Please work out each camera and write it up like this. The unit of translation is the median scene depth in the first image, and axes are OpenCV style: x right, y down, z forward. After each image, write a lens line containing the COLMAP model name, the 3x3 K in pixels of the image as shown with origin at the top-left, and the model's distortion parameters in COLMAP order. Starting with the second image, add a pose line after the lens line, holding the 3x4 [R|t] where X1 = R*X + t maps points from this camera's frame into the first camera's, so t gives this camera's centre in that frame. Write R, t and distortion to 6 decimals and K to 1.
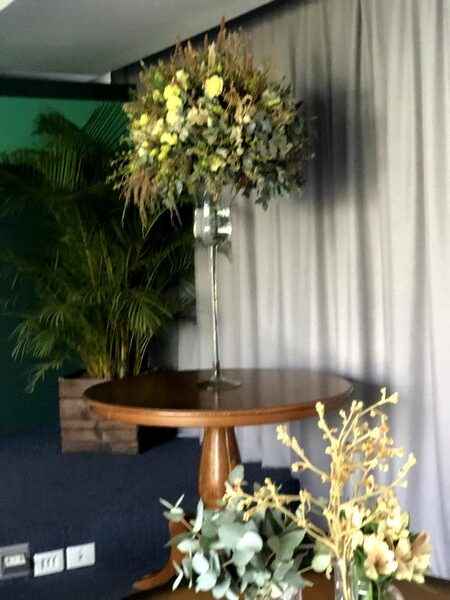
lens RADIAL K [[913.4, 0, 194.0], [0, 913.4, 298.7], [0, 0, 1]] dist [0.044470, 0.142674]
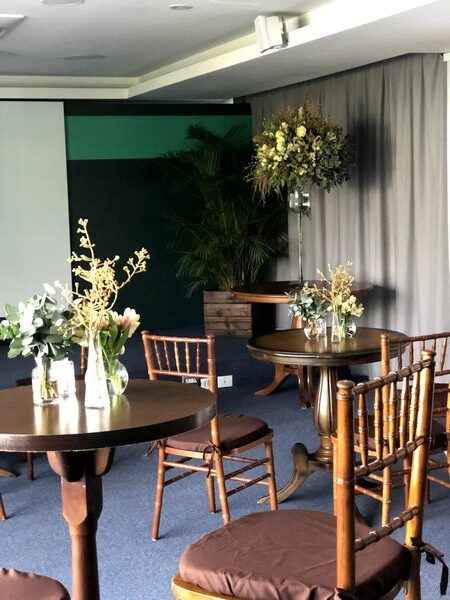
lens RADIAL K [[913.4, 0, 194.0], [0, 913.4, 298.7], [0, 0, 1]] dist [0.044470, 0.142674]
pose [[0.995756, 0.010401, -0.091441, -0.023535], [-0.005594, 0.998596, 0.052668, 0.022610], [0.091860, -0.051933, 0.994417, -0.964051]]
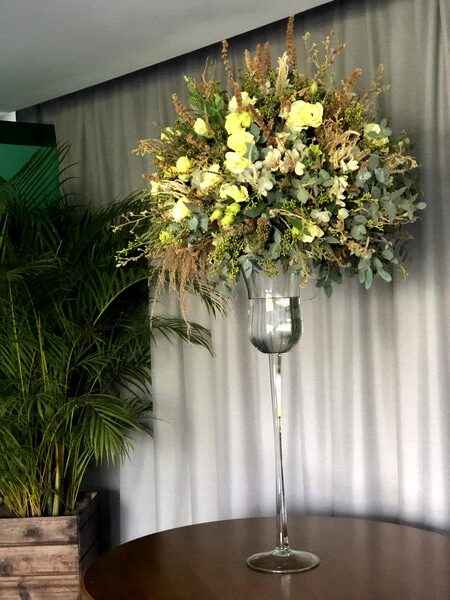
lens RADIAL K [[913.4, 0, 194.0], [0, 913.4, 298.7], [0, 0, 1]] dist [0.044470, 0.142674]
pose [[0.977474, -0.013344, 0.210636, -0.189821], [0.025851, 0.998054, -0.056740, -0.063652], [-0.209469, 0.060907, 0.975917, 0.373422]]
